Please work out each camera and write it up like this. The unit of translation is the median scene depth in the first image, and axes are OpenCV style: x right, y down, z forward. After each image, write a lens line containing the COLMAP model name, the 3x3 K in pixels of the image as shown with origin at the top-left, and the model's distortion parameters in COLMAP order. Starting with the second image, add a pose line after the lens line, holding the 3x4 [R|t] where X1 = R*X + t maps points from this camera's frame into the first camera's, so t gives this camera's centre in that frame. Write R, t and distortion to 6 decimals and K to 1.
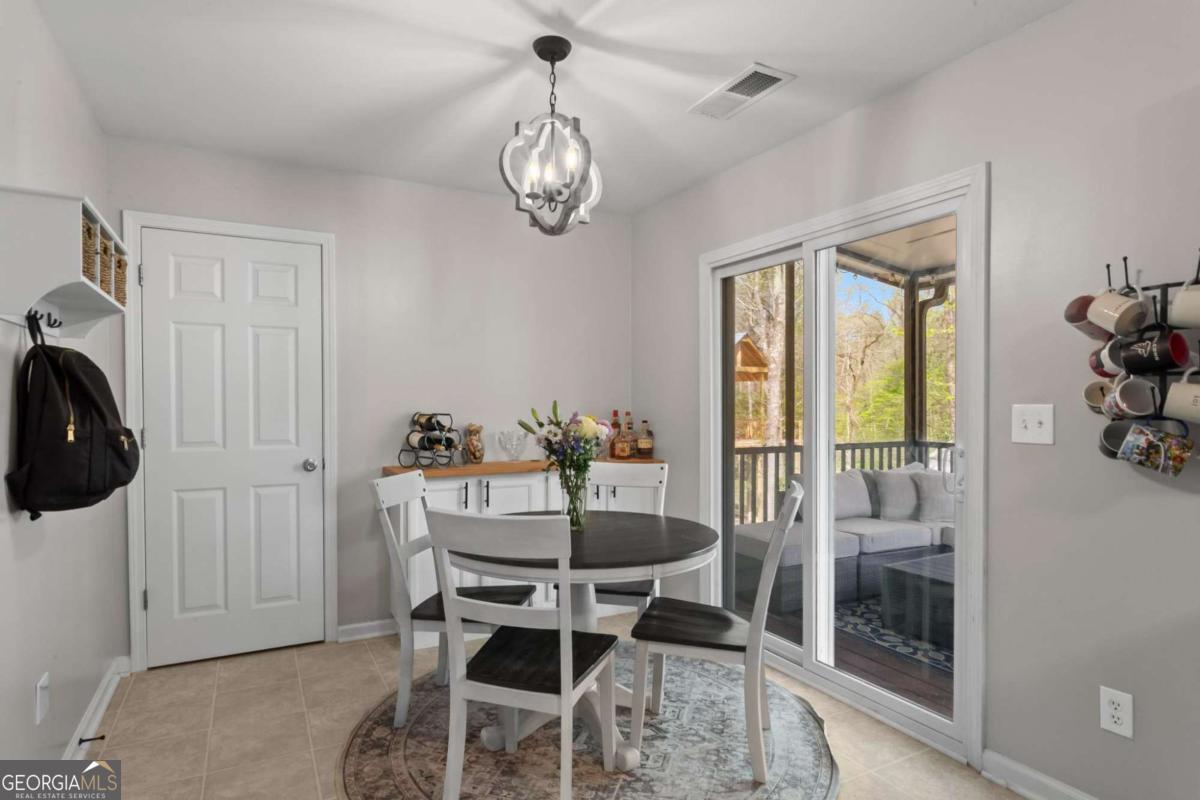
lens RADIAL K [[687.6, 0, 592.7], [0, 687.6, 409.9], [0, 0, 1]] dist [-0.016443, 0.000232]
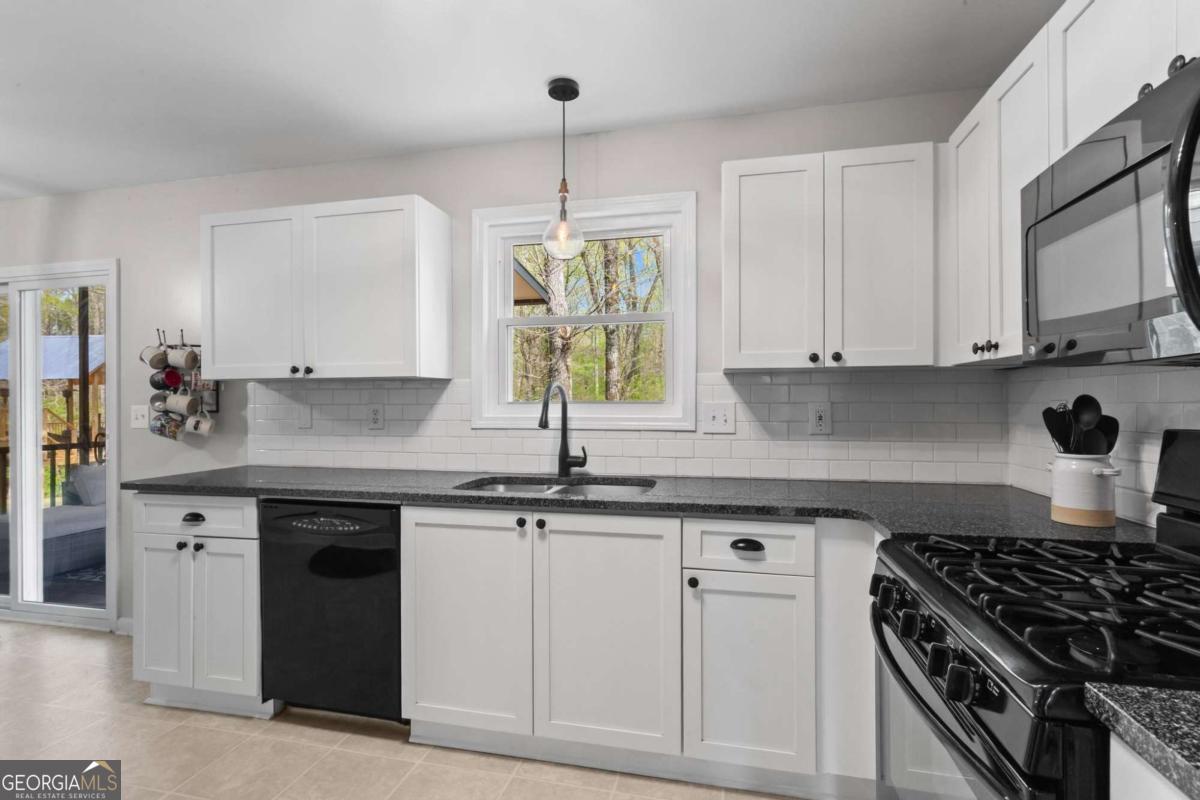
lens RADIAL K [[573.1, 0, 600.0], [0, 573.1, 400.0], [0, 0, 1]] dist [-0.000804, 0.000360]
pose [[0.641502, -0.000785, 0.767121, 0.249999], [0.014551, 0.999832, -0.011145, 0.009869], [-0.766984, 0.018312, 0.641405, -0.726426]]
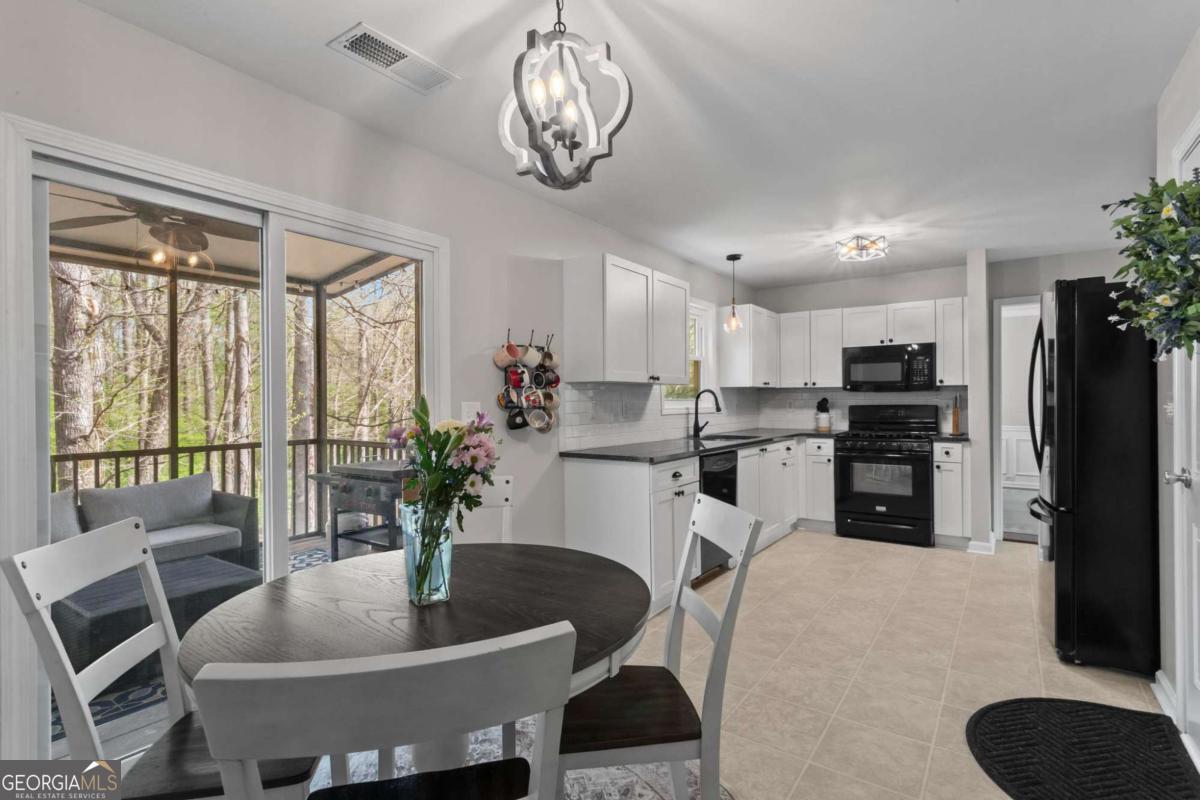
lens RADIAL K [[561.5, 0, 593.1], [0, 561.5, 396.2], [0, 0, 1]] dist [-0.009781, 0.000221]
pose [[-0.447394, 0.008063, 0.894301, -0.622270], [0.016078, 0.999870, -0.000972, -0.014920], [-0.894193, 0.013944, -0.447465, 1.218900]]
